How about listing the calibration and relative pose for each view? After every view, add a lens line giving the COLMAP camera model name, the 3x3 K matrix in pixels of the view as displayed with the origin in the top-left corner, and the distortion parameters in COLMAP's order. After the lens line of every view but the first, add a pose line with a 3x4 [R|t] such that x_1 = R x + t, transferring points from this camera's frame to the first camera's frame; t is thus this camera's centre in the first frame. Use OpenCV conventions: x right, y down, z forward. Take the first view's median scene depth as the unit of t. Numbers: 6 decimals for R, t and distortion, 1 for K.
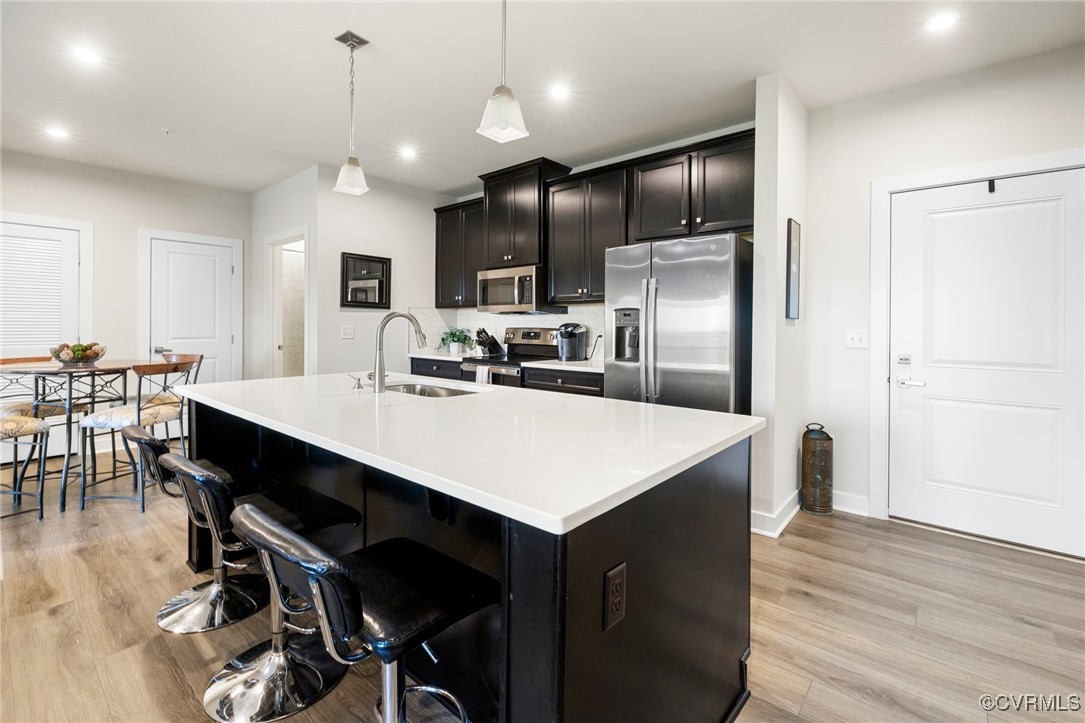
lens RADIAL K [[486.6, 0, 537.5], [0, 486.6, 328.9], [0, 0, 1]] dist [-0.000230, 0.000010]
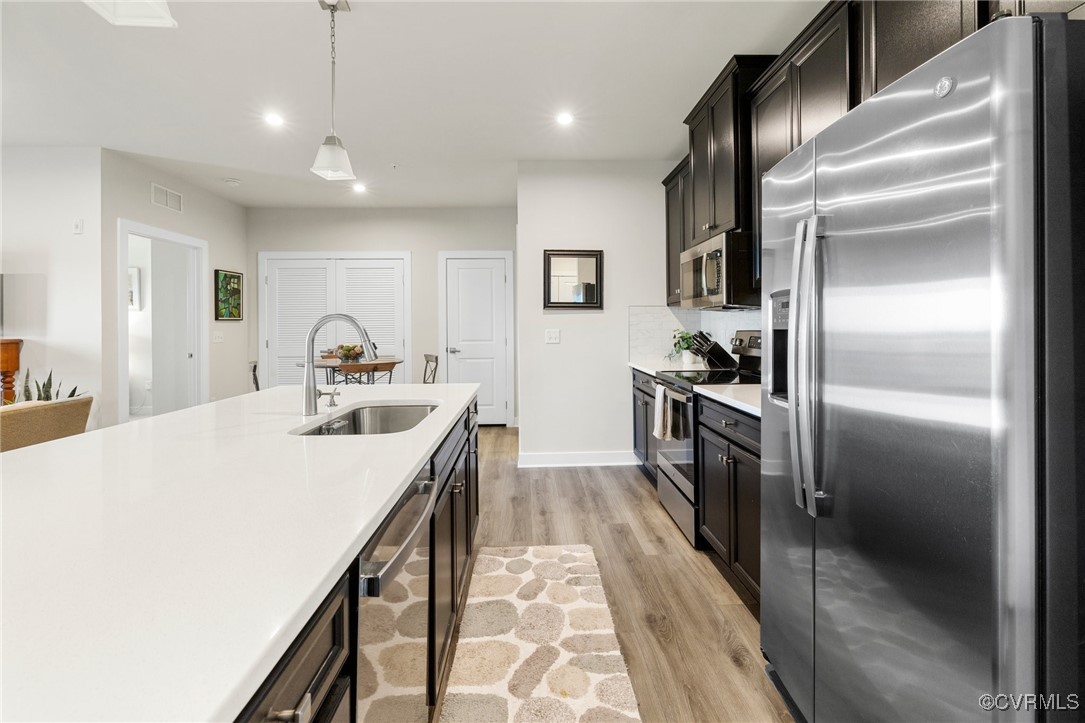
lens RADIAL K [[486.6, 0, 537.5], [0, 486.6, 328.9], [0, 0, 1]] dist [-0.000230, 0.000010]
pose [[0.667608, -0.006576, -0.744484, 0.279910], [0.006482, 0.999974, -0.003020, -0.004812], [0.744485, -0.002809, 0.667633, 0.371789]]
